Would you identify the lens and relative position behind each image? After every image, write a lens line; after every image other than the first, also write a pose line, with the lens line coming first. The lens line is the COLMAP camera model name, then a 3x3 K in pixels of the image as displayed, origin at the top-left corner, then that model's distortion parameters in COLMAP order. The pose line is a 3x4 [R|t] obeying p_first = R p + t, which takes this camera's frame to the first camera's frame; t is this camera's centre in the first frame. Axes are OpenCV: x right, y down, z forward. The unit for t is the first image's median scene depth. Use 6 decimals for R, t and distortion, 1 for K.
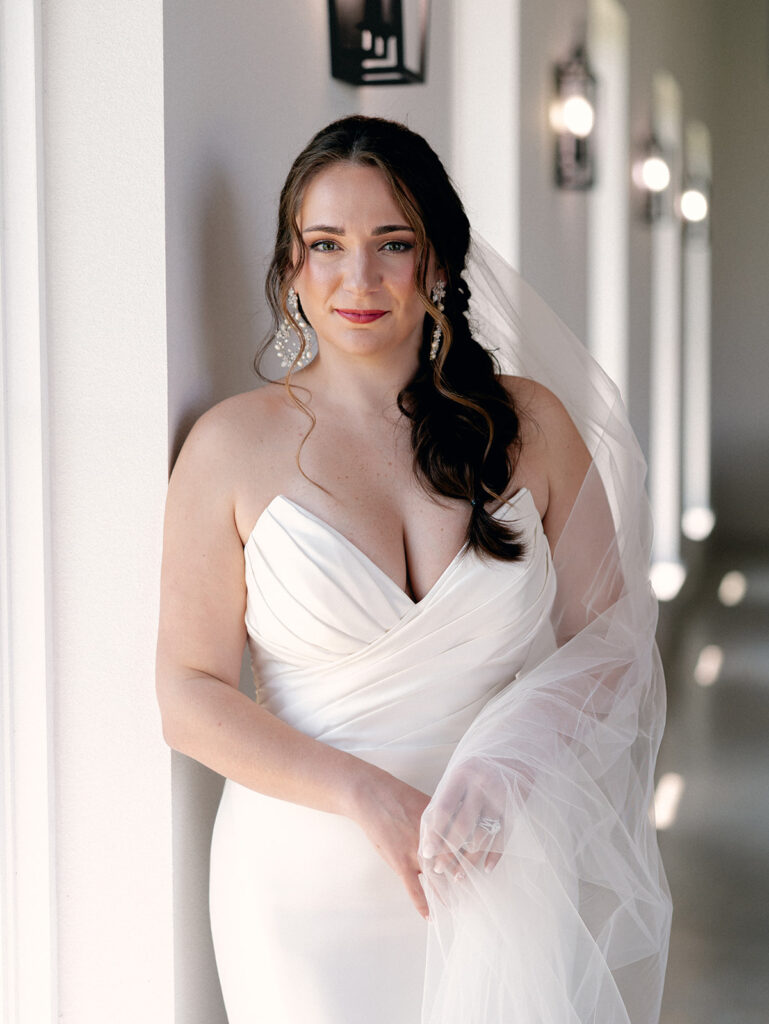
lens RADIAL K [[1662.3, 0, 384.5], [0, 1662.3, 512.0], [0, 0, 1]] dist [0.023916, 0.039715]
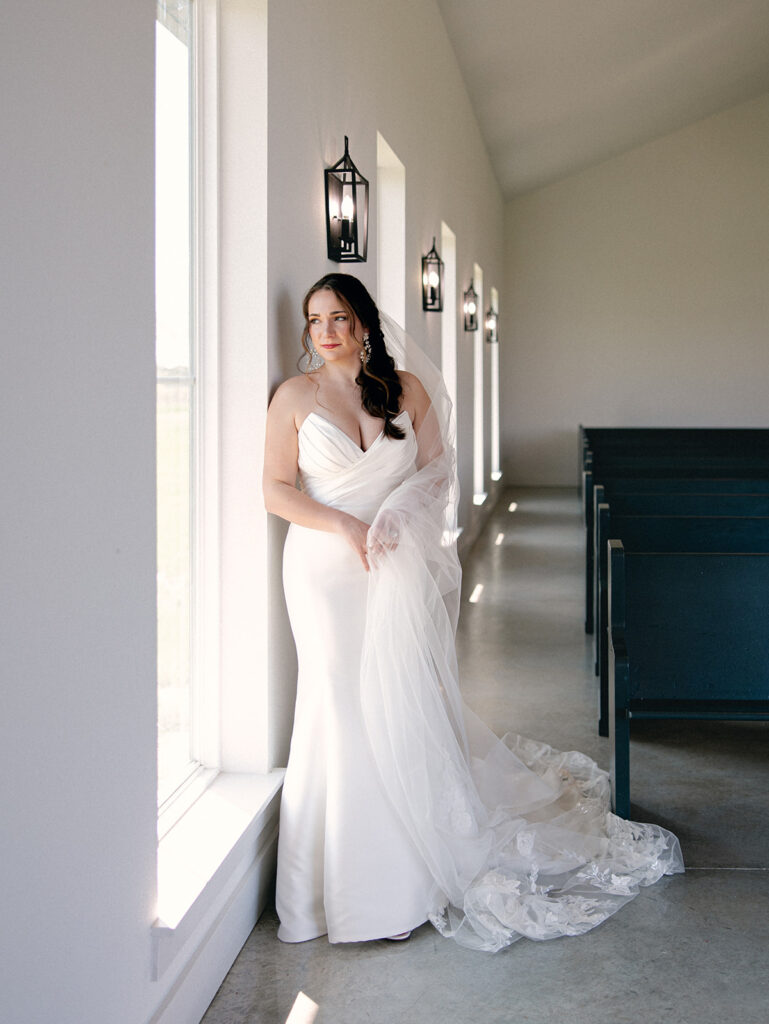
lens RADIAL K [[1662.3, 0, 384.5], [0, 1662.3, 512.0], [0, 0, 1]] dist [0.023916, 0.039715]
pose [[0.998616, 0.002633, 0.052527, -0.085136], [0.003420, 0.993382, -0.114811, 0.440170], [-0.052482, 0.114831, 0.991998, -1.565542]]
